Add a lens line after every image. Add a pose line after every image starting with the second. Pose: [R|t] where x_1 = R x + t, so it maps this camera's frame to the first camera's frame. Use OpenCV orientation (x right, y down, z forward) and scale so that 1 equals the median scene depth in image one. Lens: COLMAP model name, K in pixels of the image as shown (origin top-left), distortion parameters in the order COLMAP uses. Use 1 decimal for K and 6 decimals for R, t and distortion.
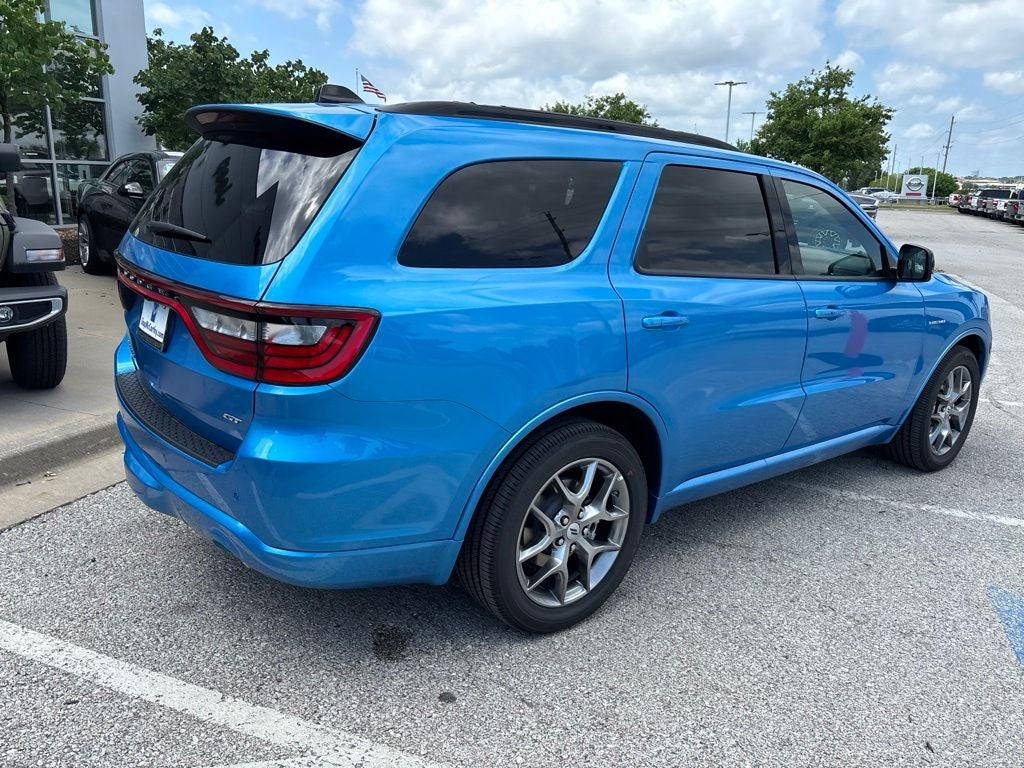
lens RADIAL K [[775.6, 0, 504.3], [0, 775.6, 369.3], [0, 0, 1]] dist [0.045199, -0.053896]
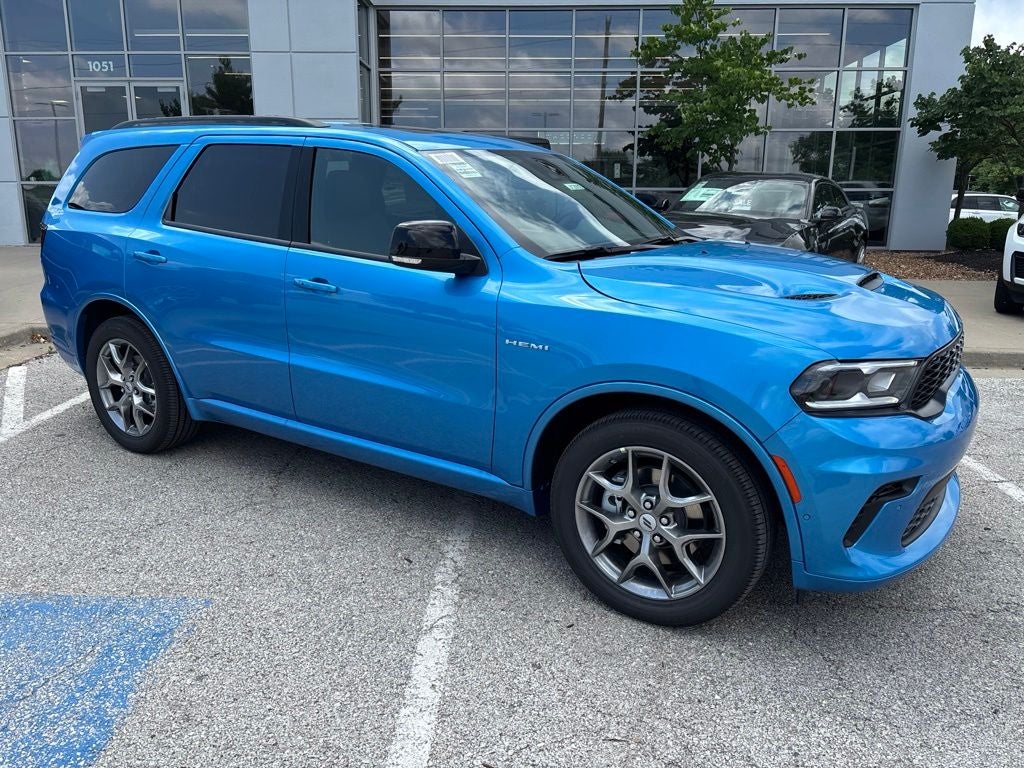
lens RADIAL K [[775.6, 0, 506.4], [0, 775.6, 385.2], [0, 0, 1]] dist [0.045199, -0.053896]
pose [[0.313828, 0.193281, -0.929599, 1.521756], [-0.224178, 0.966464, 0.125265, -0.137949], [0.922636, 0.169084, 0.346632, 0.989509]]
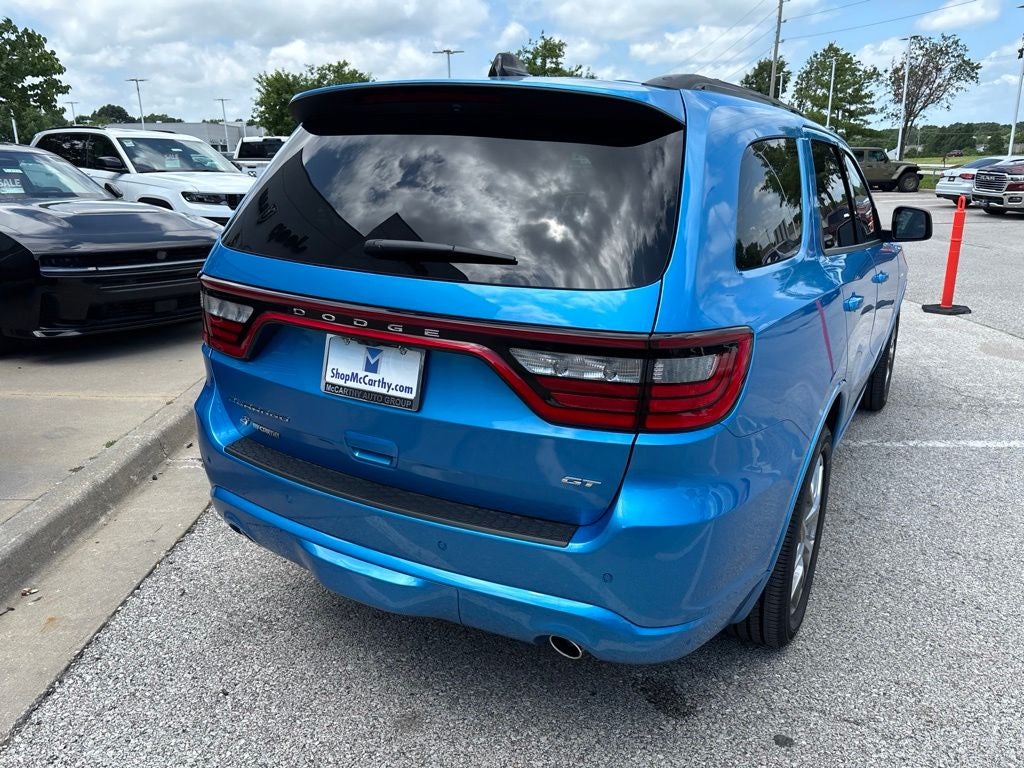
lens RADIAL K [[775.6, 0, 500.1], [0, 775.6, 383.8], [0, 0, 1]] dist [0.045199, -0.053896]
pose [[0.931824, -0.135447, 0.336688, -0.472075], [0.117914, 0.990404, 0.072091, -0.071698], [-0.343221, -0.027476, 0.938853, 0.201177]]
